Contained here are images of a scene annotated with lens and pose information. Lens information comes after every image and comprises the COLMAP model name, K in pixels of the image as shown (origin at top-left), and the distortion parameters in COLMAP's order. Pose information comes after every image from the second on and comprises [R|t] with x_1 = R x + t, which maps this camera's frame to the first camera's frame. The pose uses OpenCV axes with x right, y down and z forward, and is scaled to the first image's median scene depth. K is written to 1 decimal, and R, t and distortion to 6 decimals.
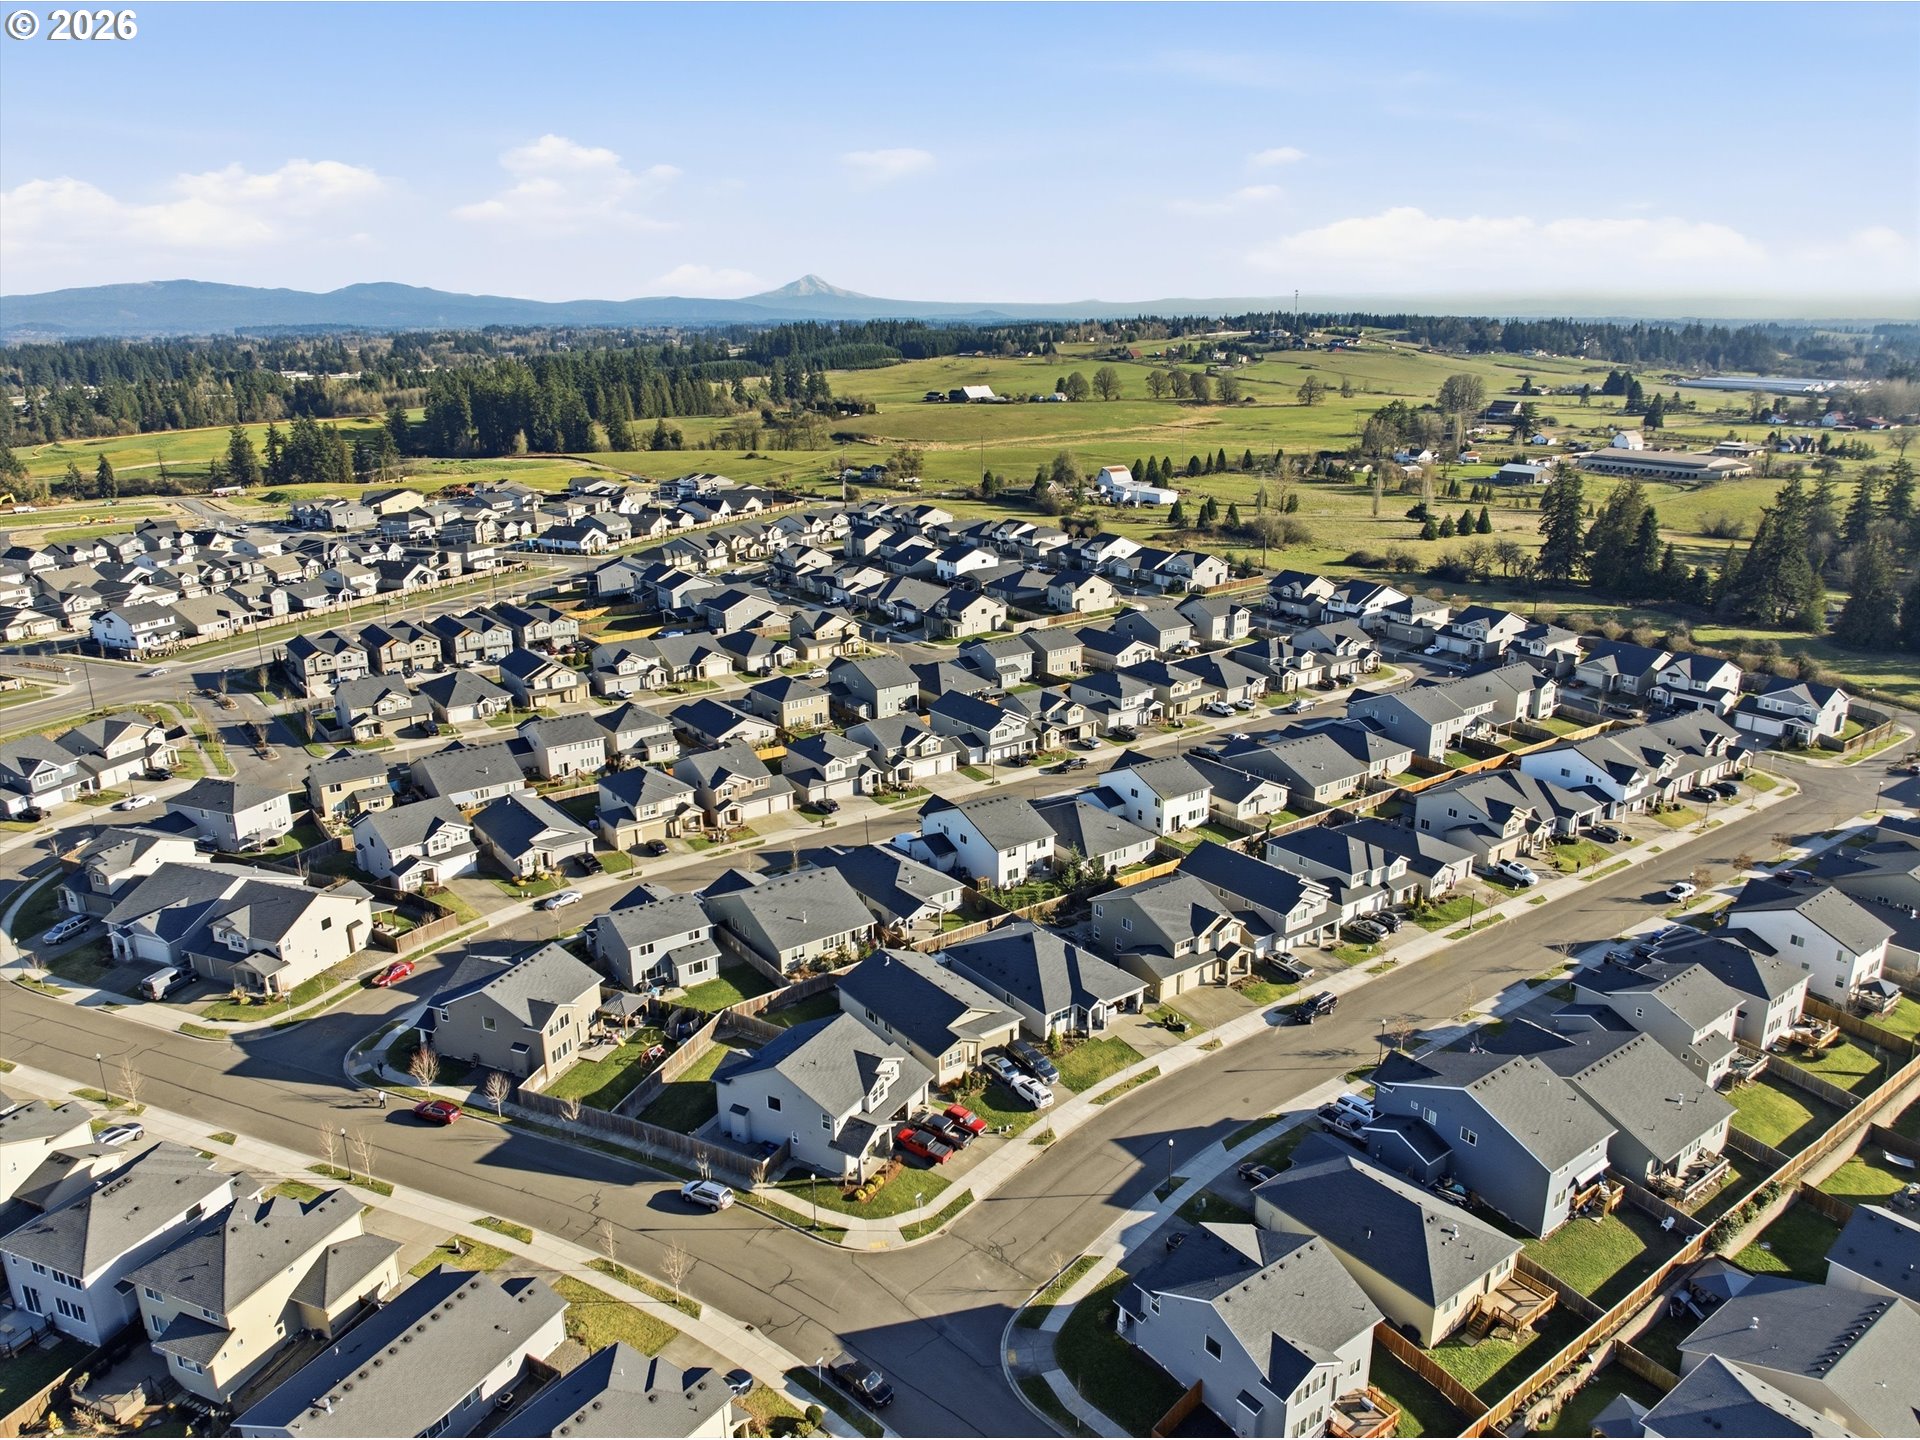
lens RADIAL K [[1344.5, 0, 960.0], [0, 1344.5, 720.0], [0, 0, 1]] dist [-0.005738, -0.001635]
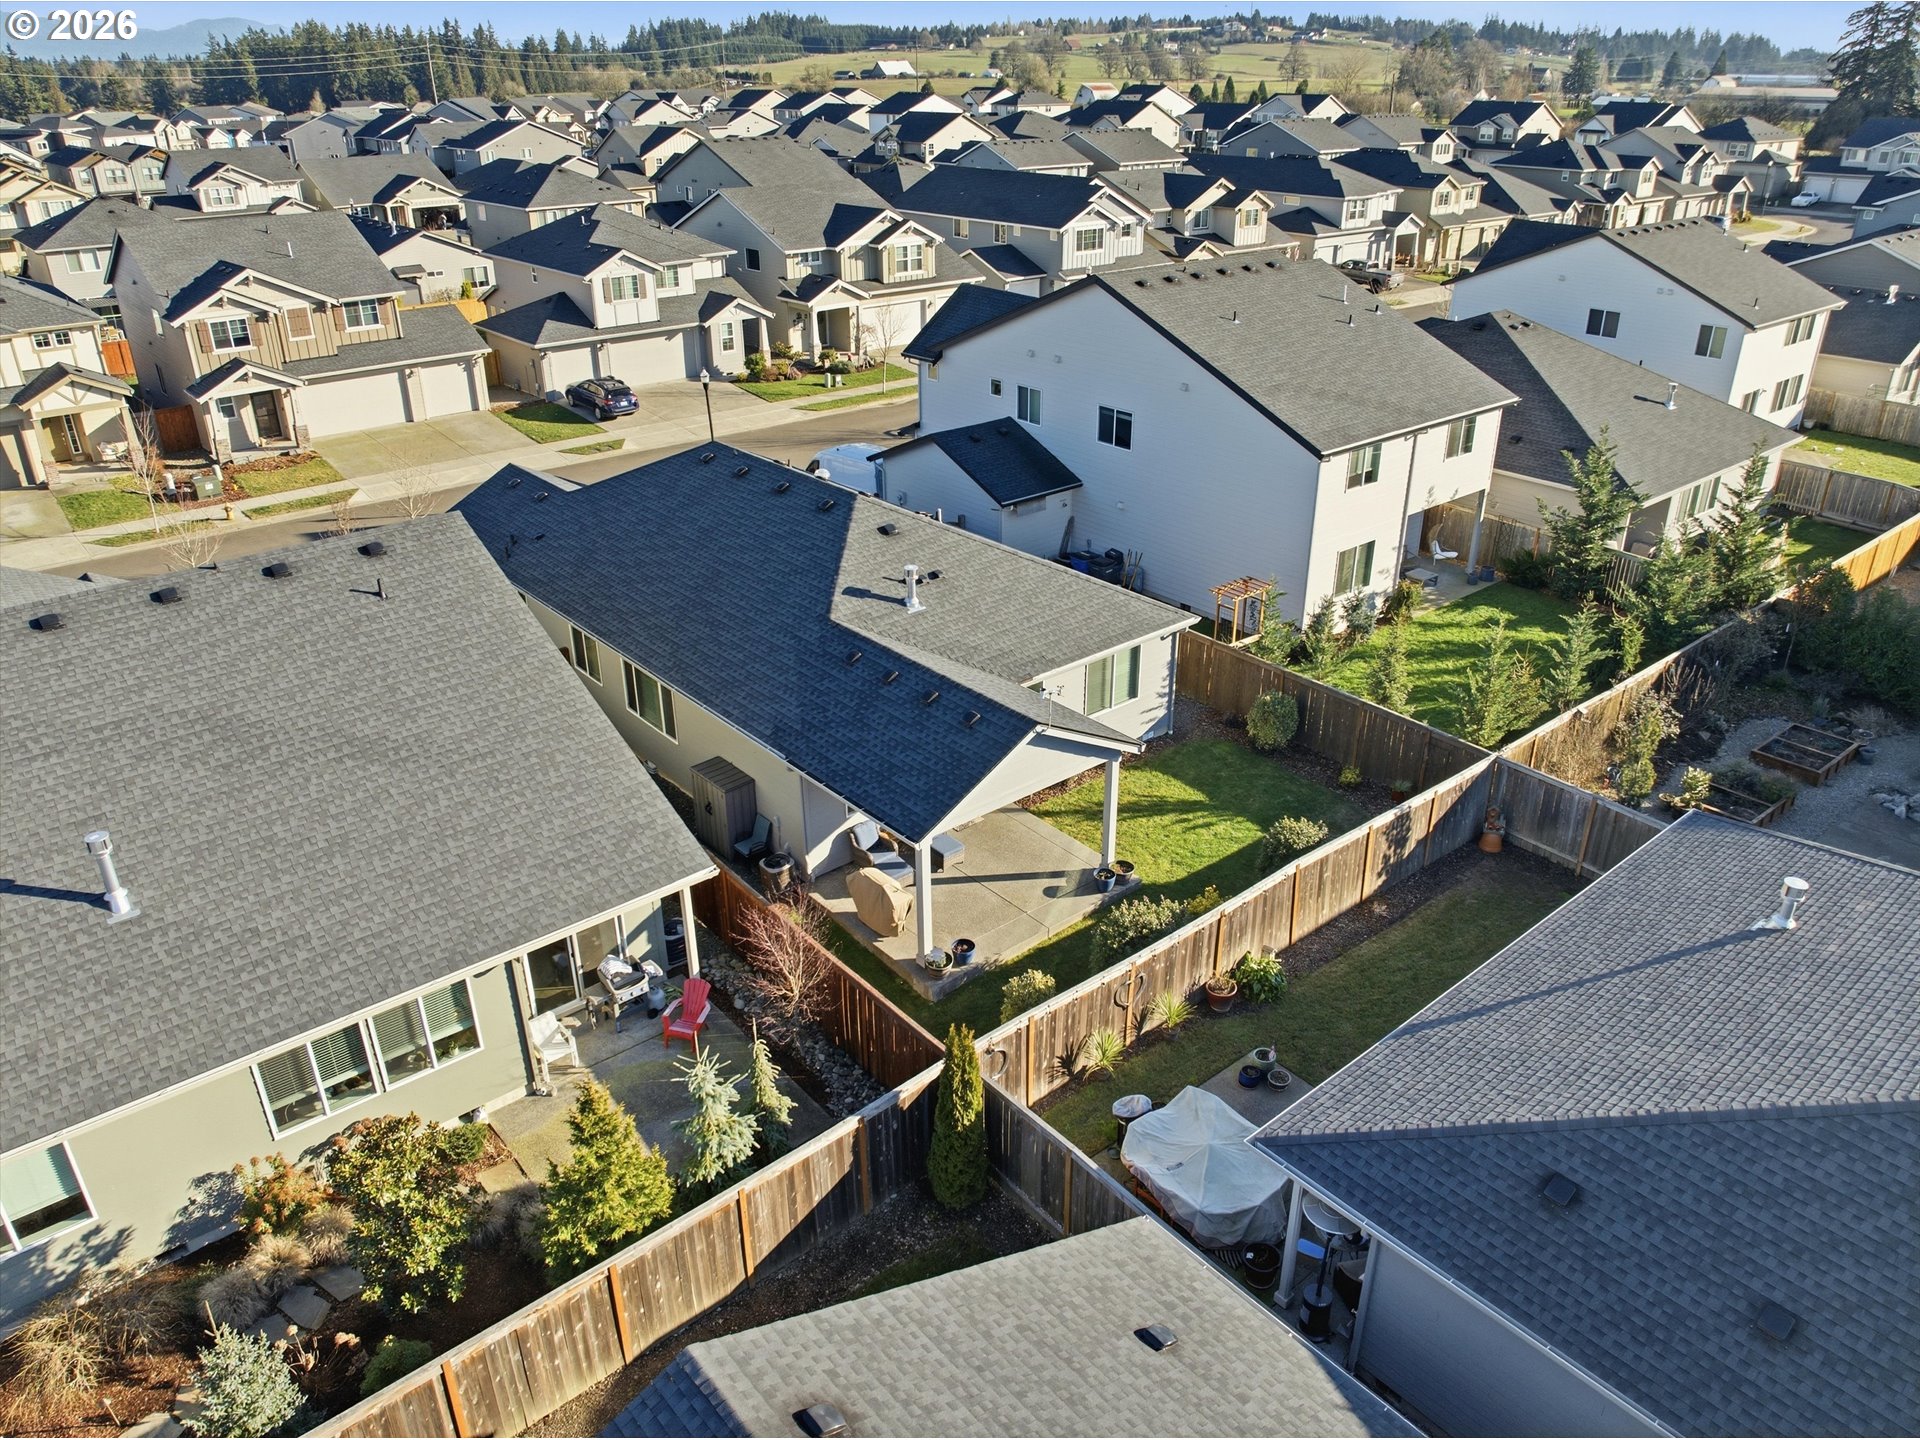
lens RADIAL K [[1344.5, 0, 960.0], [0, 1344.5, 720.0], [0, 0, 1]] dist [-0.005738, -0.001635]
pose [[0.997966, -0.023690, 0.059175, -0.032219], [0.013491, 0.985841, 0.167142, 0.082095], [-0.062297, -0.166004, 0.984155, 0.634119]]
